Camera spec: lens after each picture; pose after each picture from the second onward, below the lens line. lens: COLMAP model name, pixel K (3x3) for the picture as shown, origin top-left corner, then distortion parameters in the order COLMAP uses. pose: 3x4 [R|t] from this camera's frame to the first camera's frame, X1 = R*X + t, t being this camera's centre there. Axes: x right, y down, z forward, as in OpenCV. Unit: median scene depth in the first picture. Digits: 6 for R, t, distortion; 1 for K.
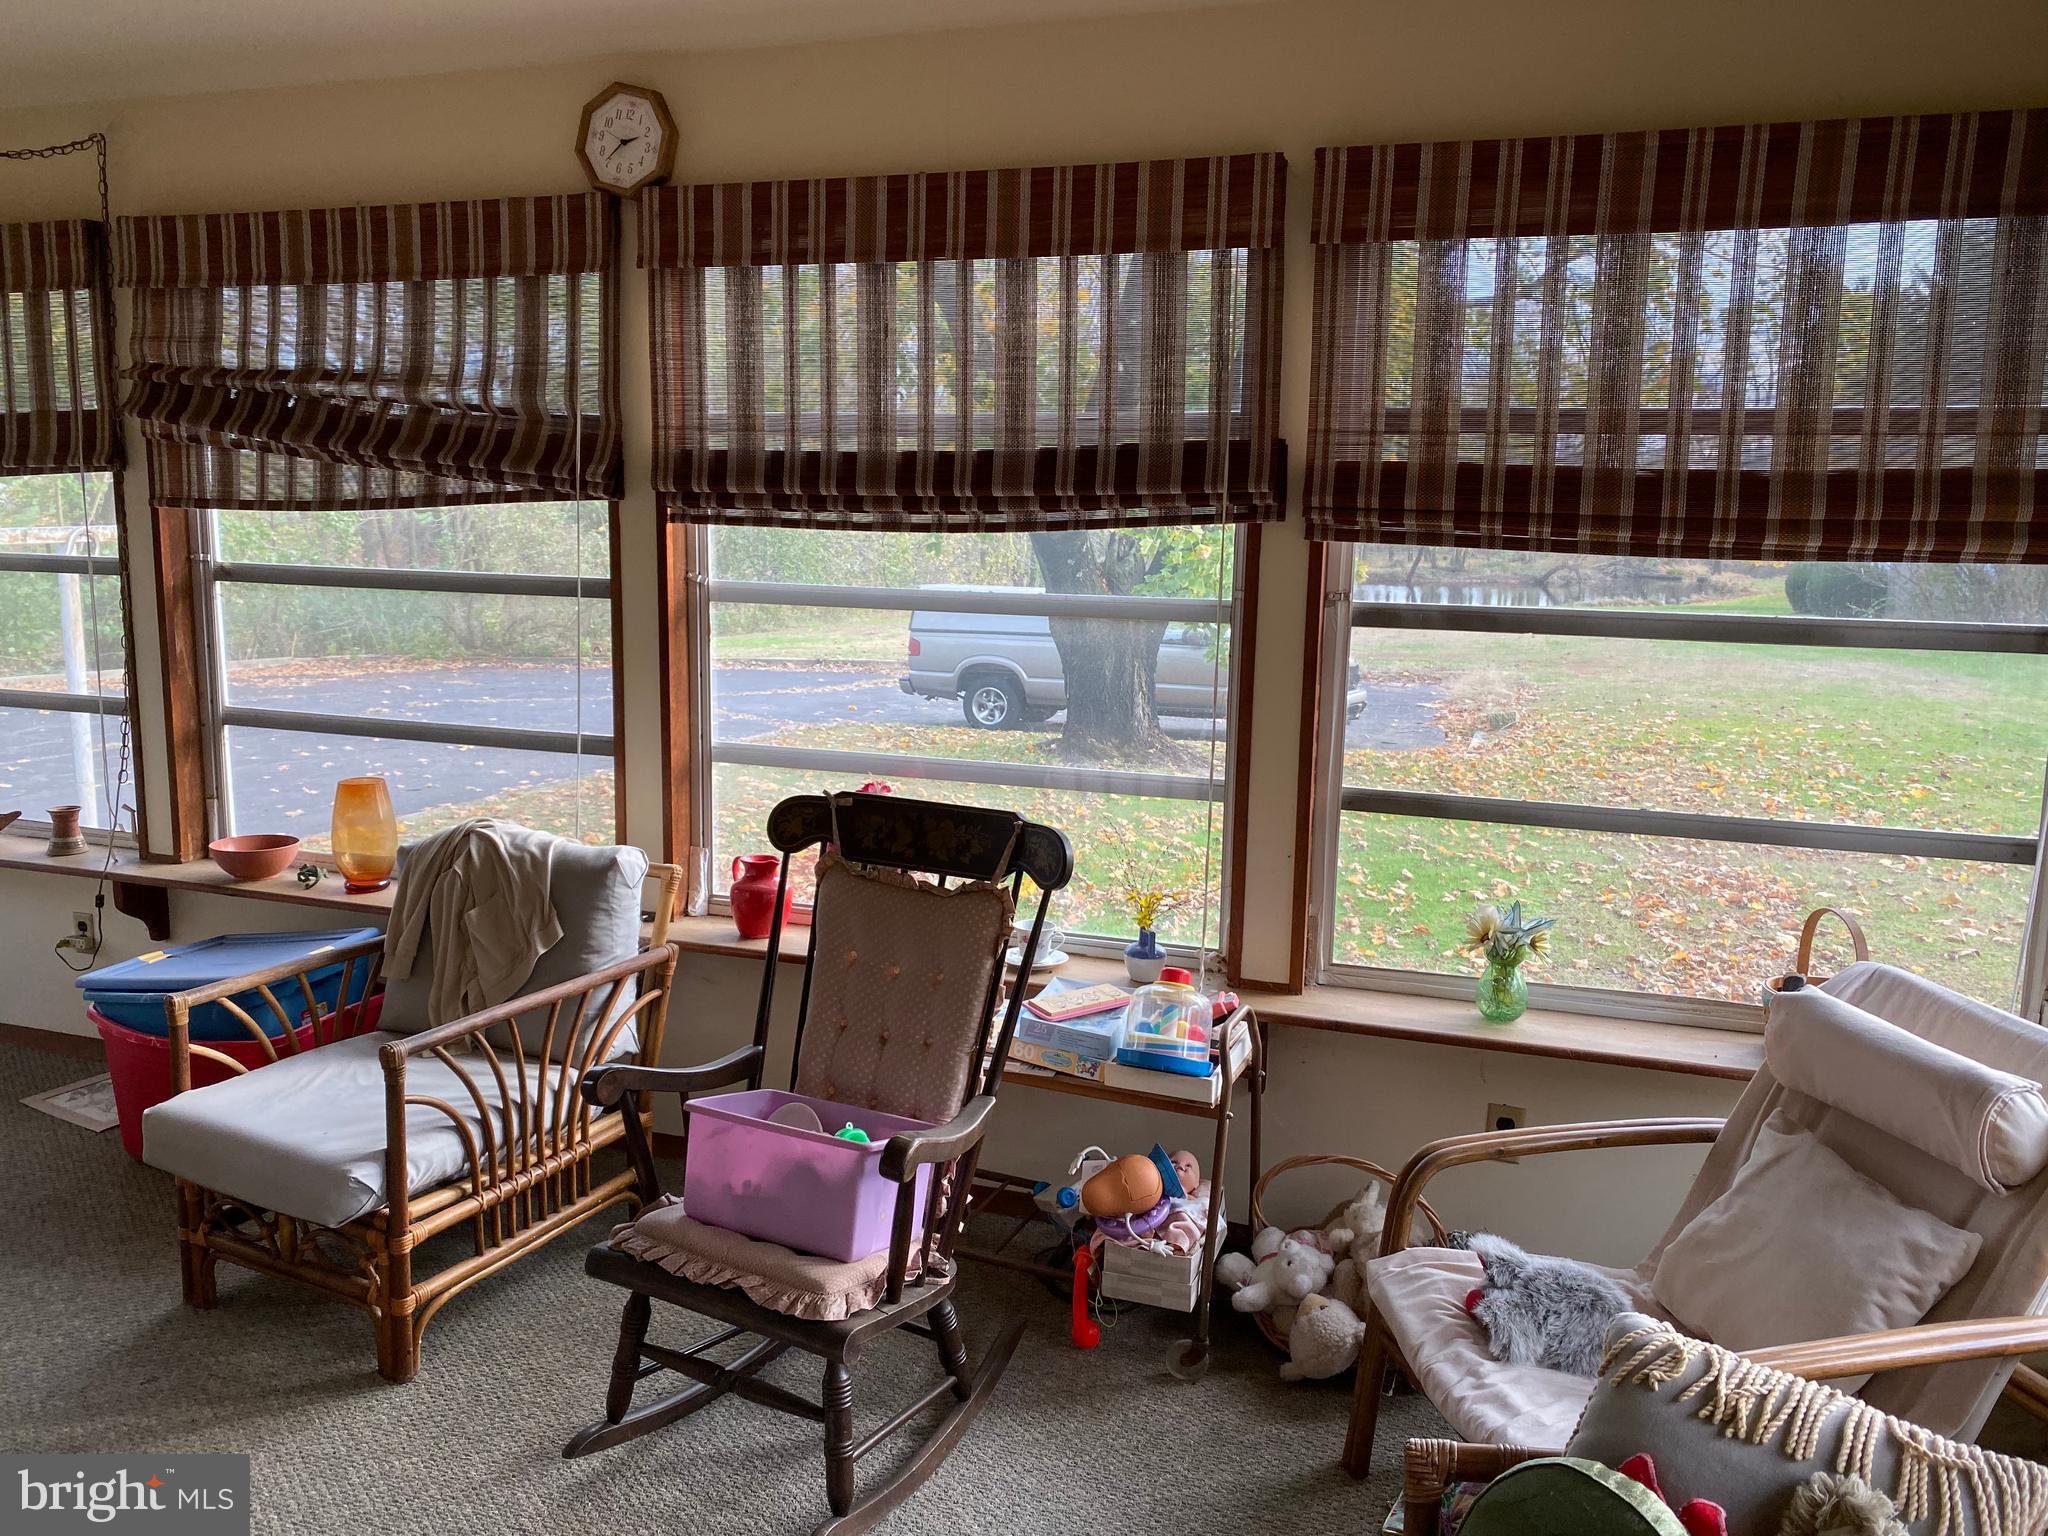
lens RADIAL K [[1569.4, 0, 1030.9], [0, 1569.4, 758.4], [0, 0, 1]] dist [0.028433, -0.030477]
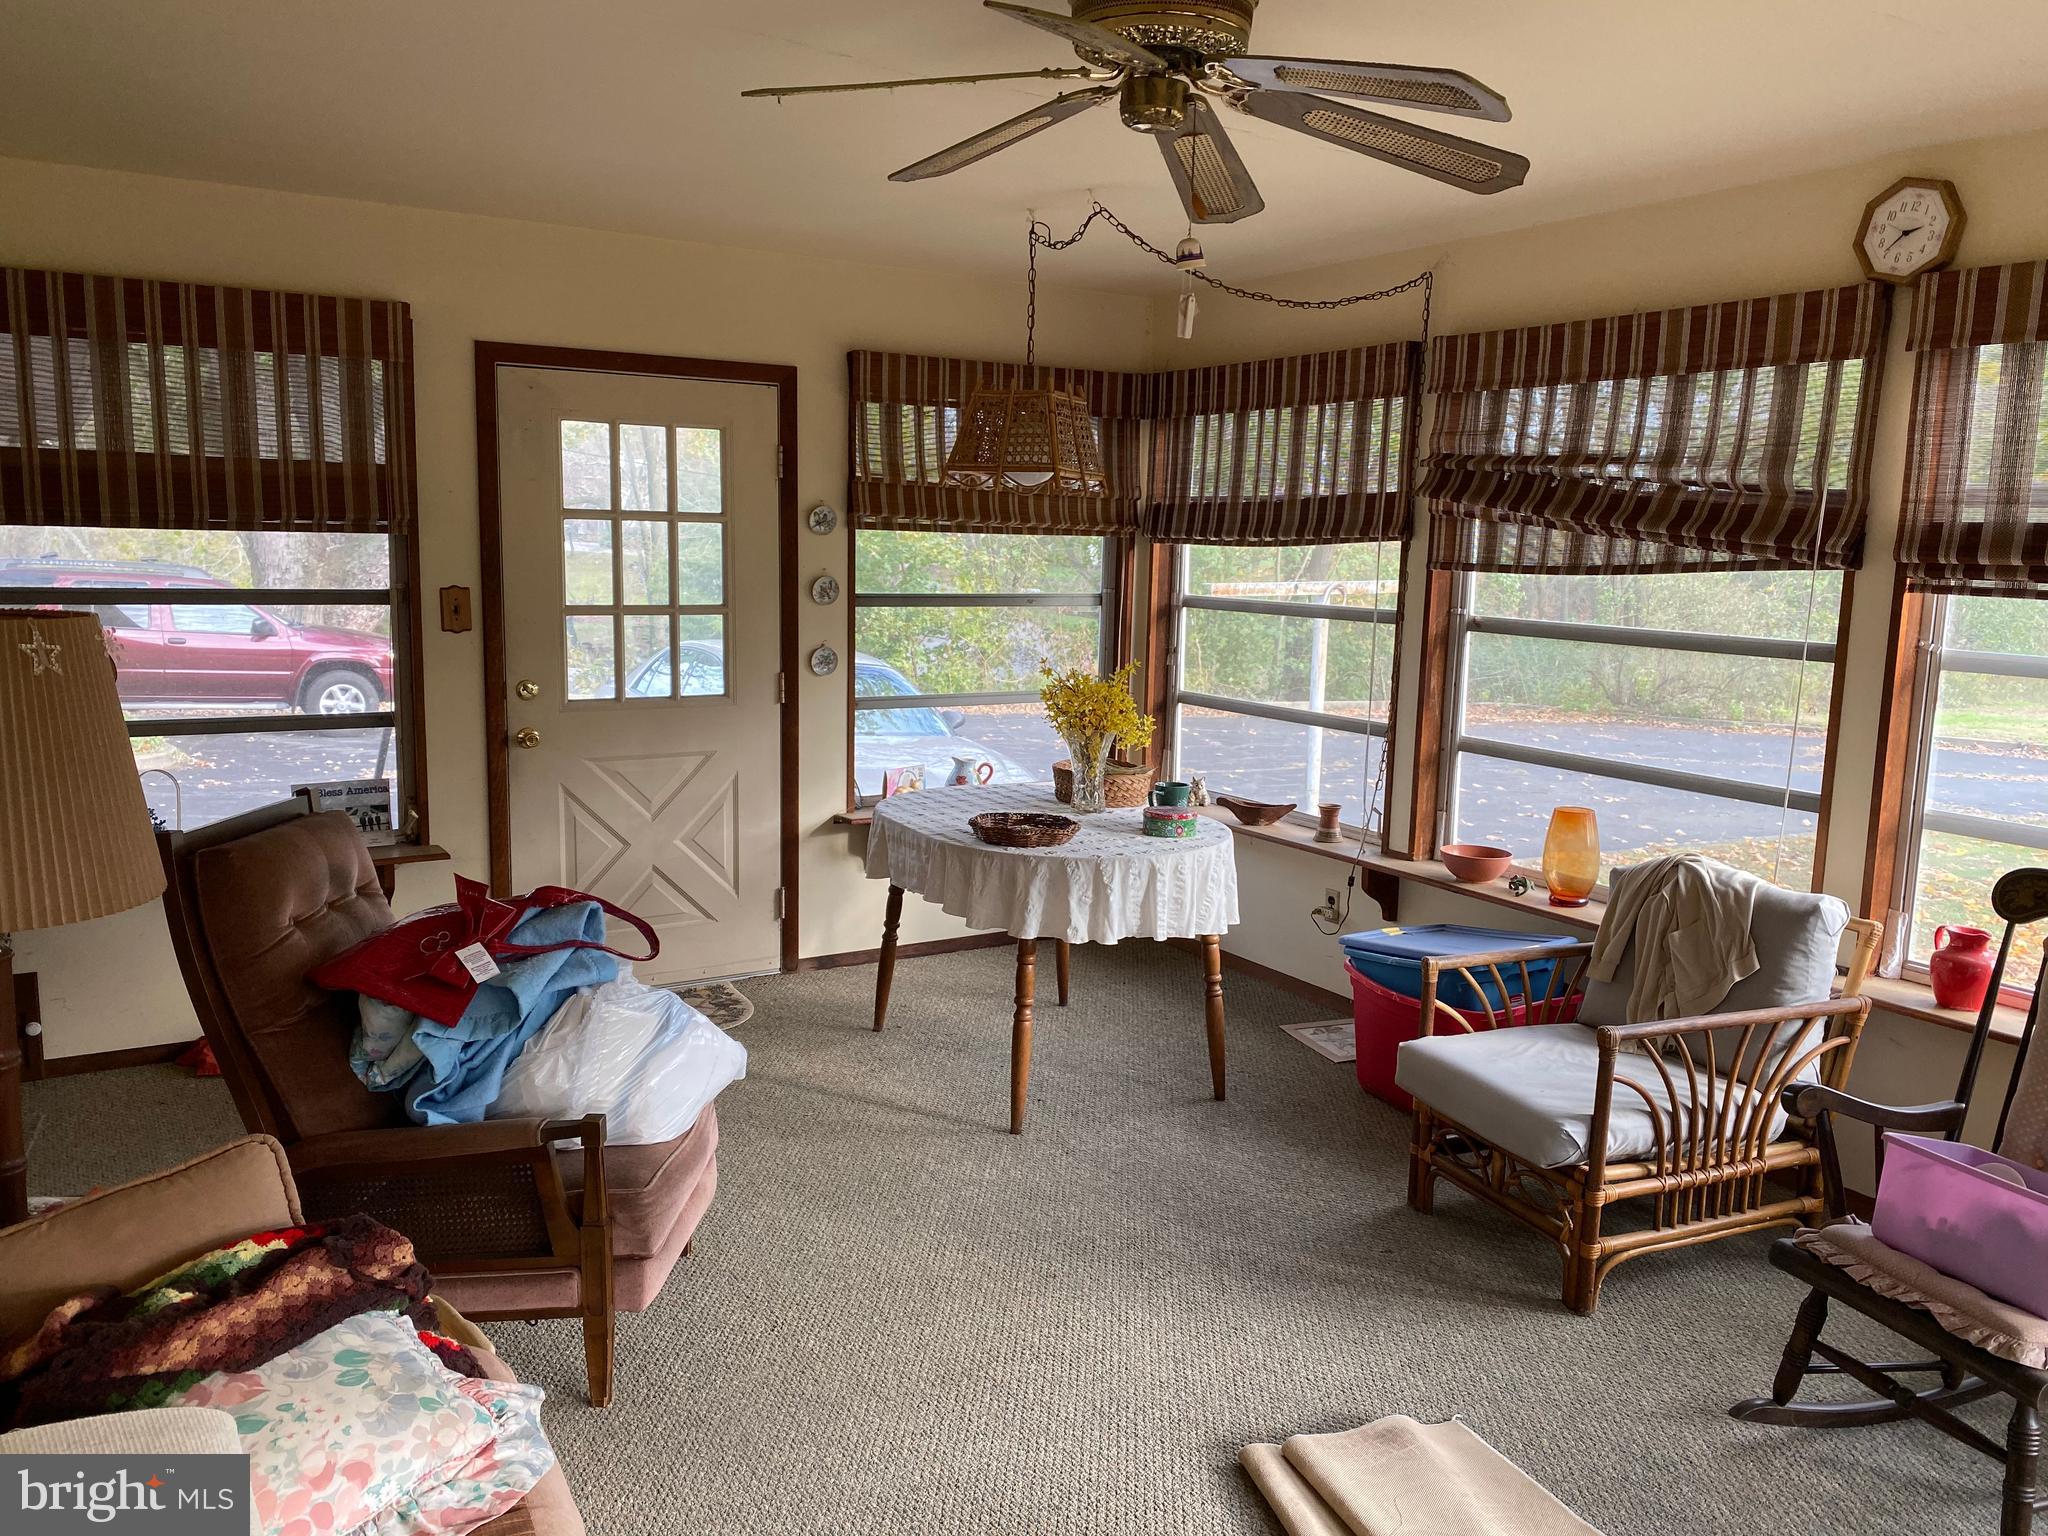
lens RADIAL K [[1569.4, 0, 1036.1], [0, 1569.4, 763.5], [0, 0, 1]] dist [0.028433, -0.030477]
pose [[0.769314, 0.093578, -0.631980, -0.005270], [-0.113687, 0.993478, 0.008714, 0.017874], [0.628674, 0.065144, 0.774936, -0.158375]]
